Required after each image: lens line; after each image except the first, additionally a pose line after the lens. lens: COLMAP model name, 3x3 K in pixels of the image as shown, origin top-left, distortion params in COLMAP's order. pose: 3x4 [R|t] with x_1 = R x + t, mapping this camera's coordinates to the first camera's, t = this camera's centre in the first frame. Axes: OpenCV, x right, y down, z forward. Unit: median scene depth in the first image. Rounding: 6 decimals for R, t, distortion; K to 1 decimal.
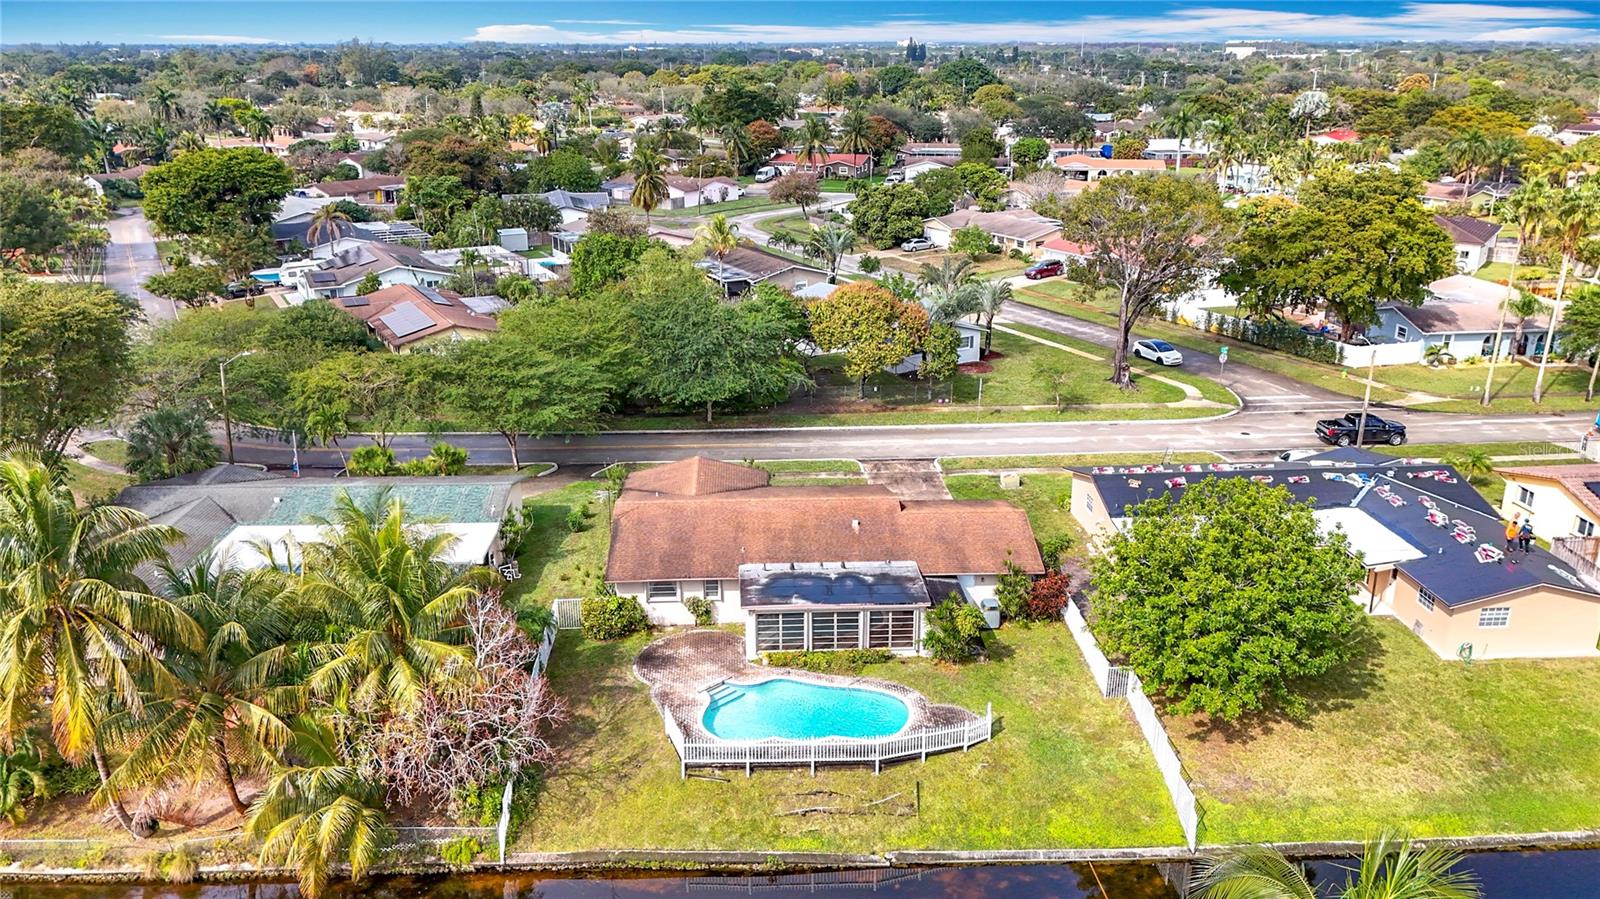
lens RADIAL K [[1220.9, 0, 804.5], [0, 1220.9, 447.3], [0, 0, 1]] dist [0.042967, -0.064131]
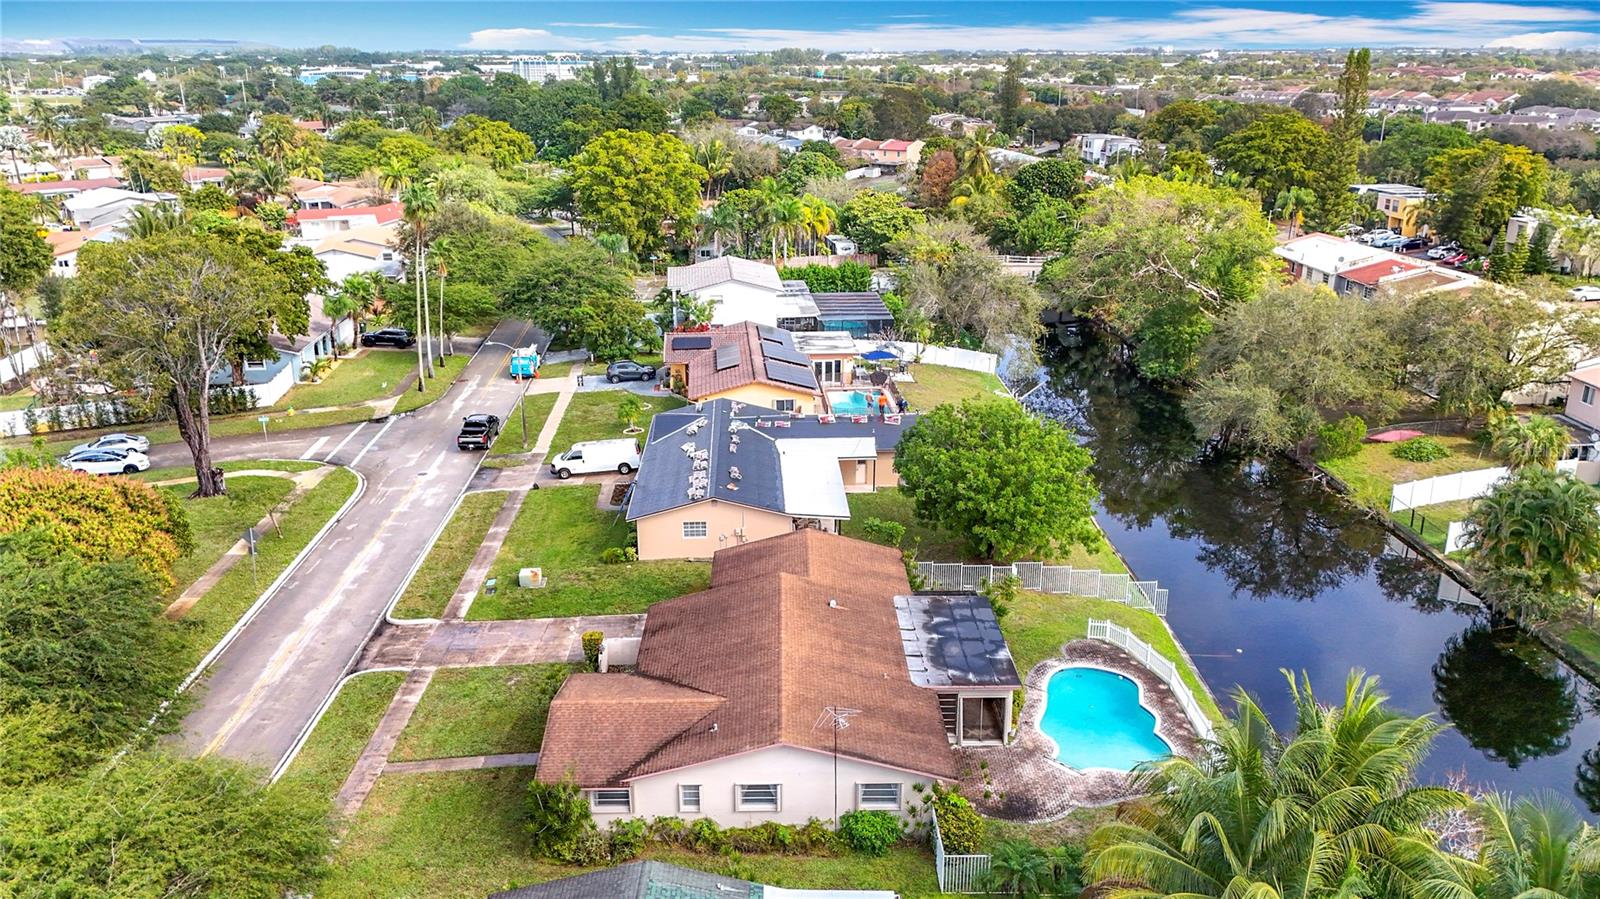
lens RADIAL K [[1208.7, 0, 796.9], [0, 1208.7, 449.6], [0, 0, 1]] dist [0.038591, -0.006758]
pose [[0.033936, -0.307545, 0.950928, -0.815659], [0.312339, 0.907082, 0.282218, -0.318554], [-0.949364, 0.287435, 0.126841, 0.937674]]
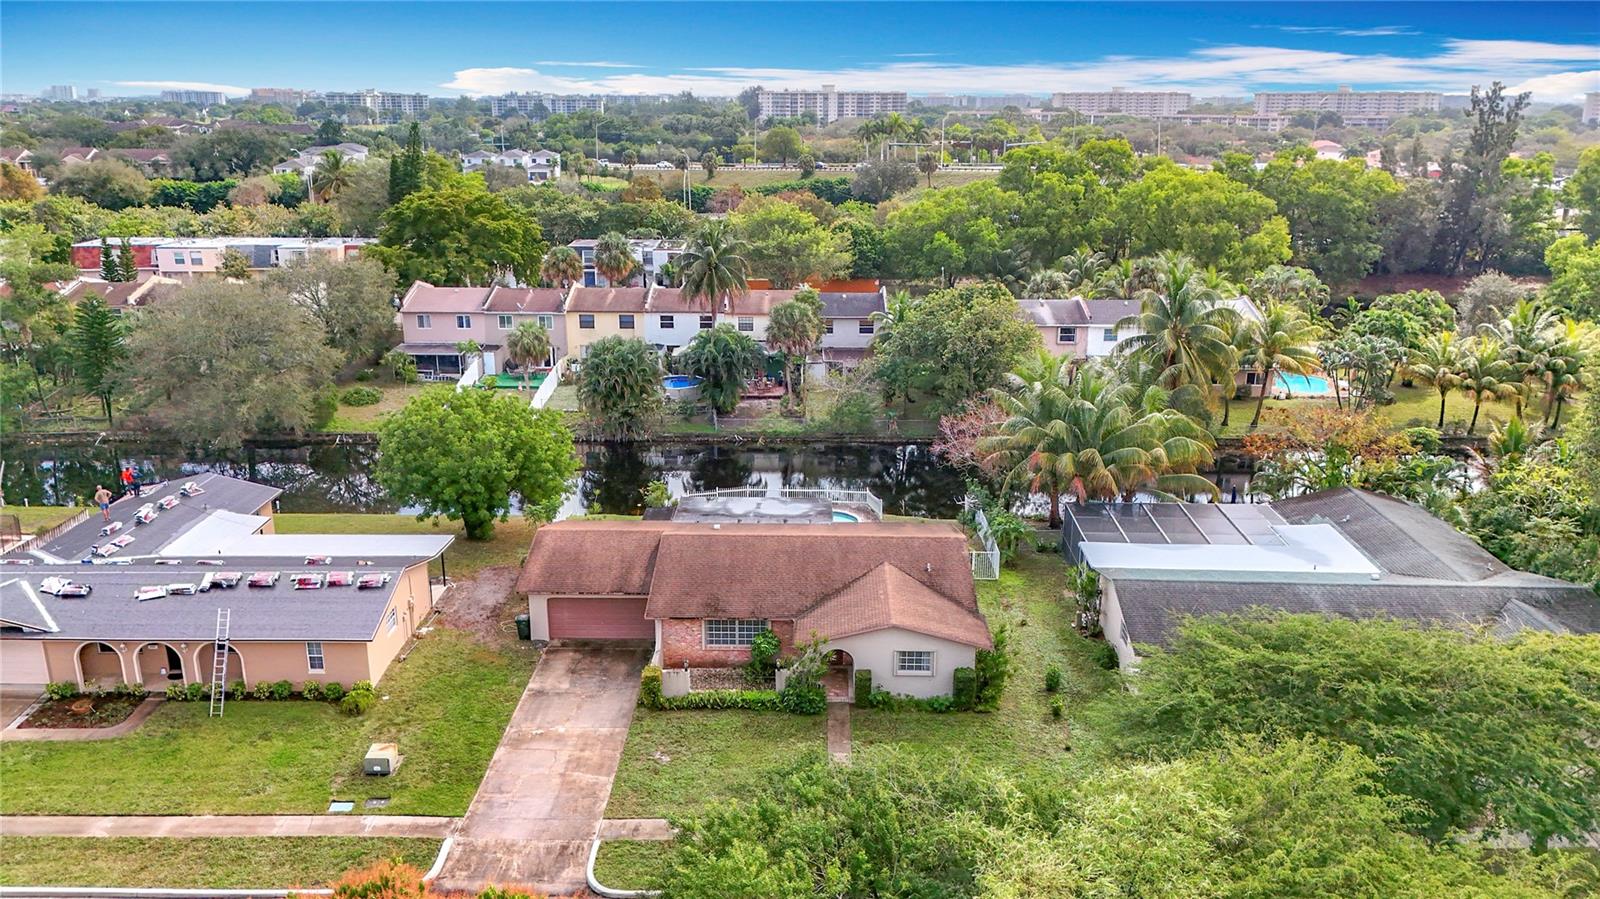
lens RADIAL K [[1206.6, 0, 798.3], [0, 1206.6, 449.0], [0, 0, 1]] dist [0.060058, -0.093266]
pose [[-0.997441, -0.017922, 0.069213, -0.096606], [0.024149, 0.826722, 0.562092, -0.576529], [-0.067294, 0.562325, -0.824173, 1.884359]]
